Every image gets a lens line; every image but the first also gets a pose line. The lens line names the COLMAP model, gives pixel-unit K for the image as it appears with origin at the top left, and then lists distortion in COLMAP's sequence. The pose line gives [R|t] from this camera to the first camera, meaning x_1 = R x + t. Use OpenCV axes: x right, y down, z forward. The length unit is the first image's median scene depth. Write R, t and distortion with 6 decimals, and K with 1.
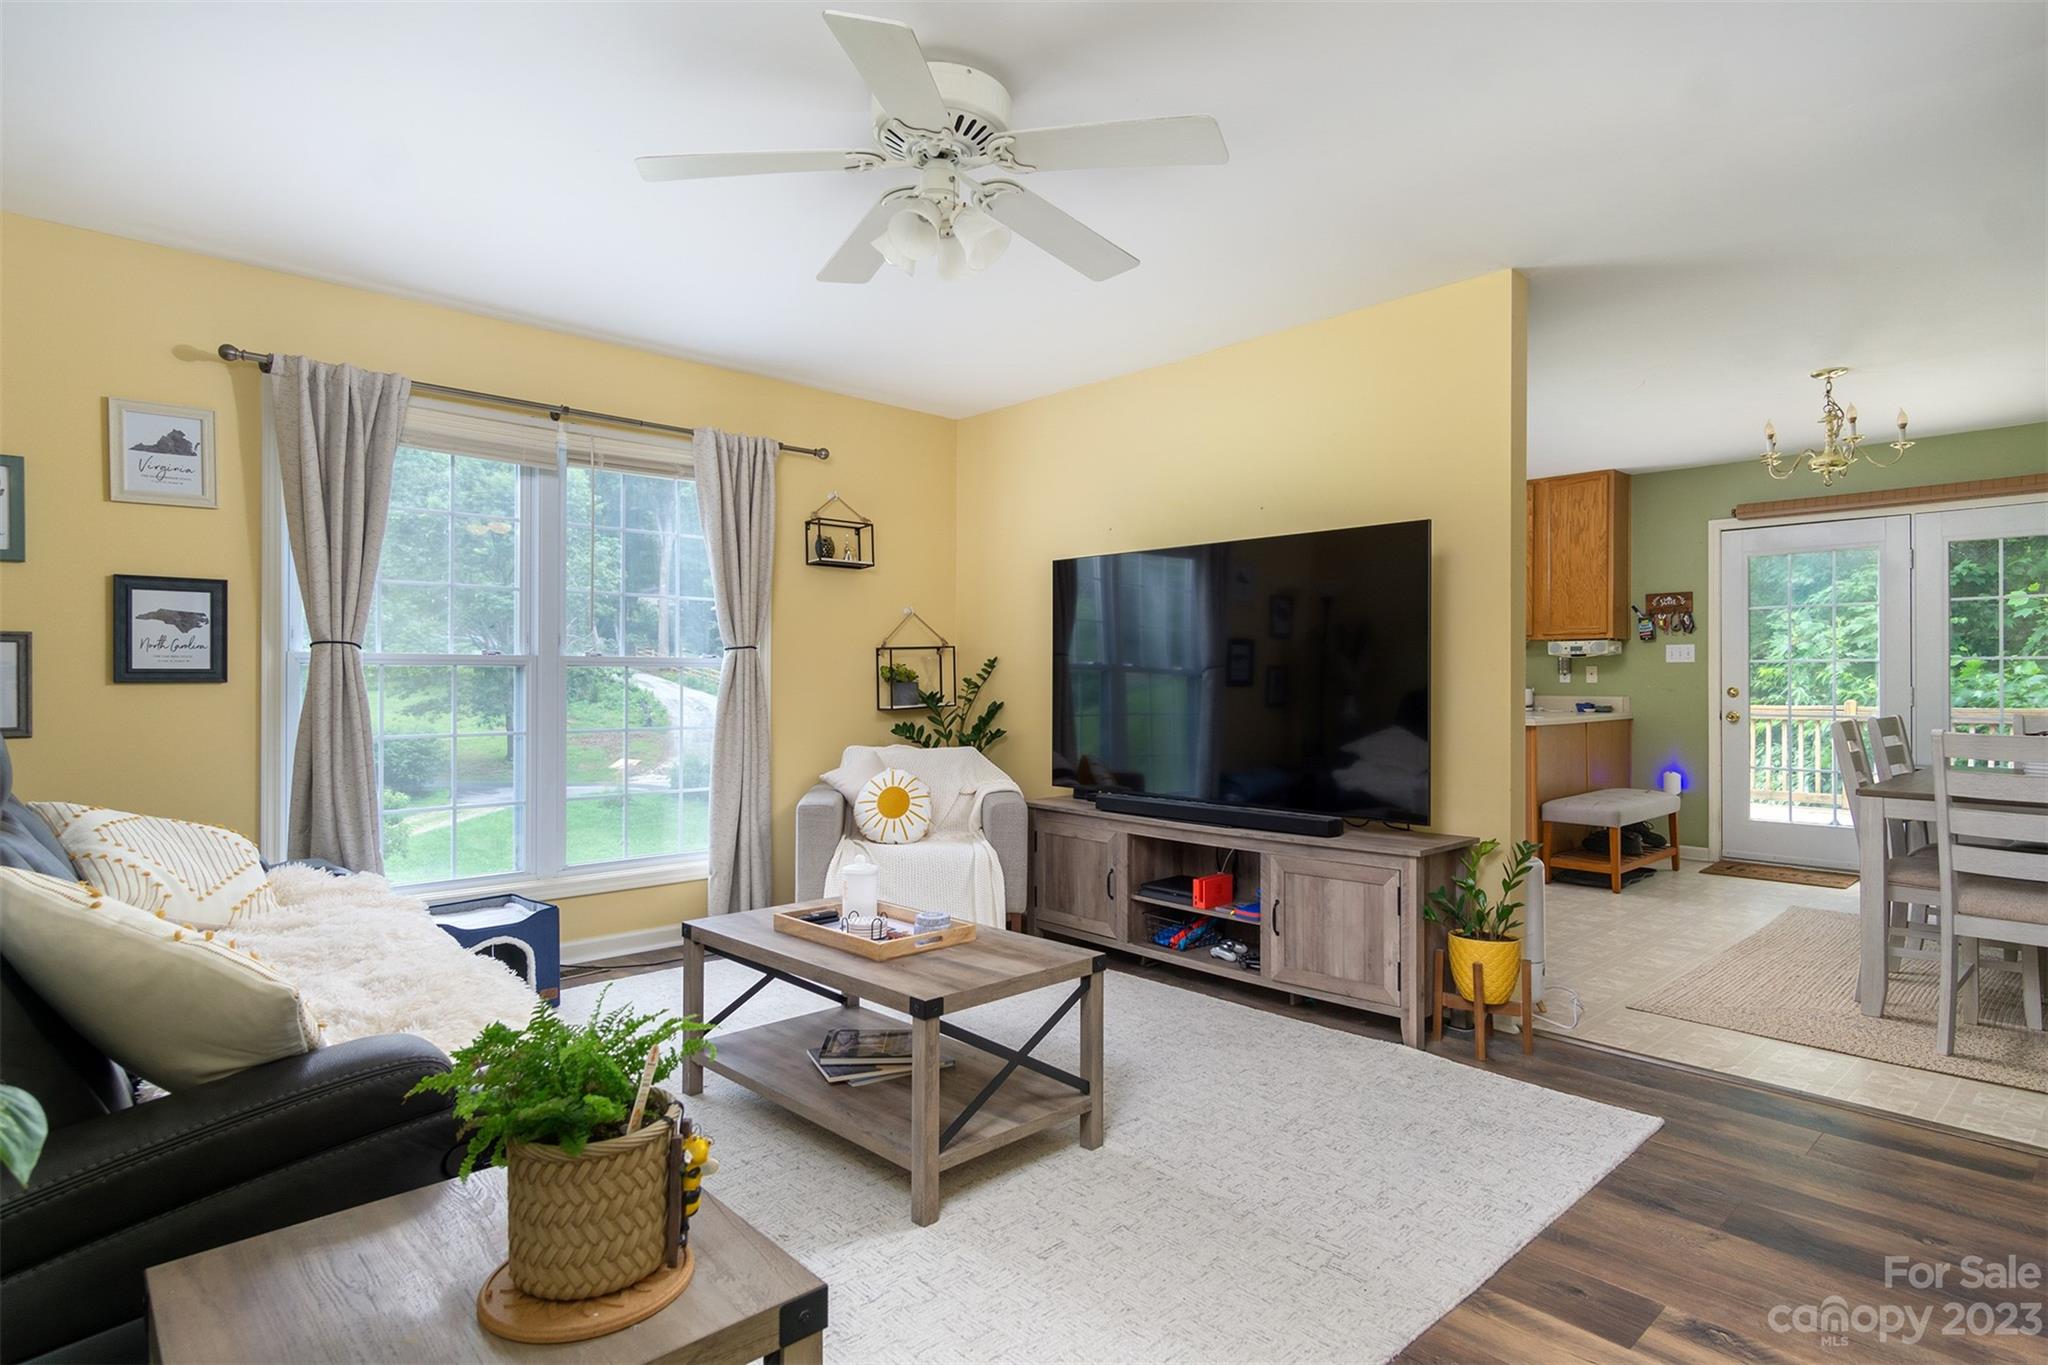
lens RADIAL K [[1064.1, 0, 1026.7], [0, 1064.1, 688.4], [0, 0, 1]] dist [0.000593, 0.000509]
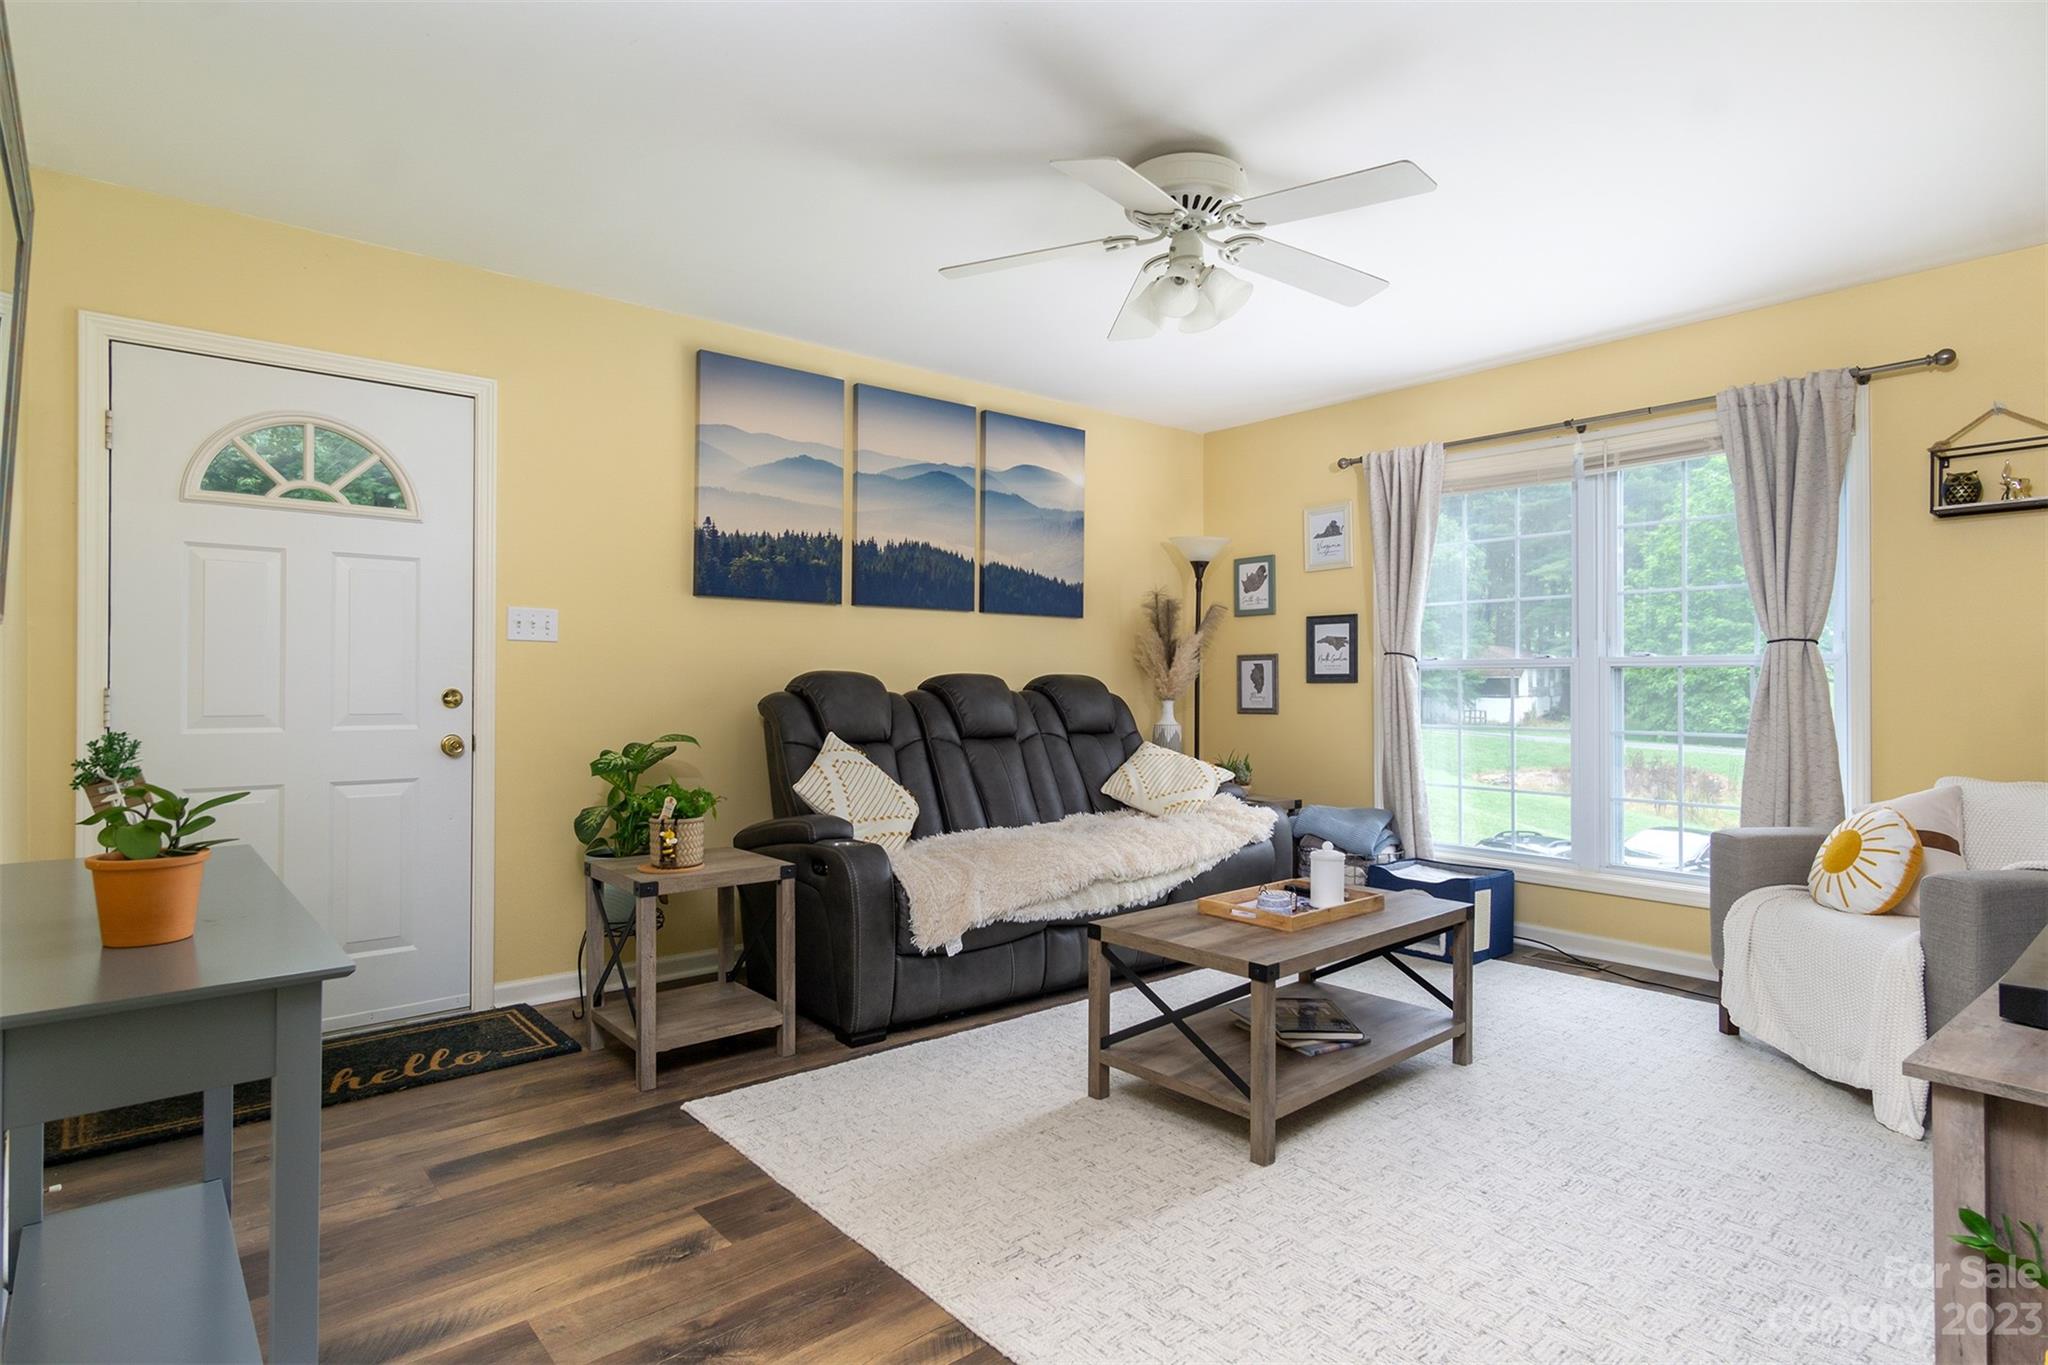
lens RADIAL K [[1064.1, 0, 1027.1], [0, 1064.1, 674.0], [0, 0, 1]] dist [0.000593, 0.000509]
pose [[-0.042174, -0.008327, -0.999076, 0.772829], [-0.007783, 0.999938, -0.008006, -0.002129], [0.999080, 0.007438, -0.042236, 0.615256]]
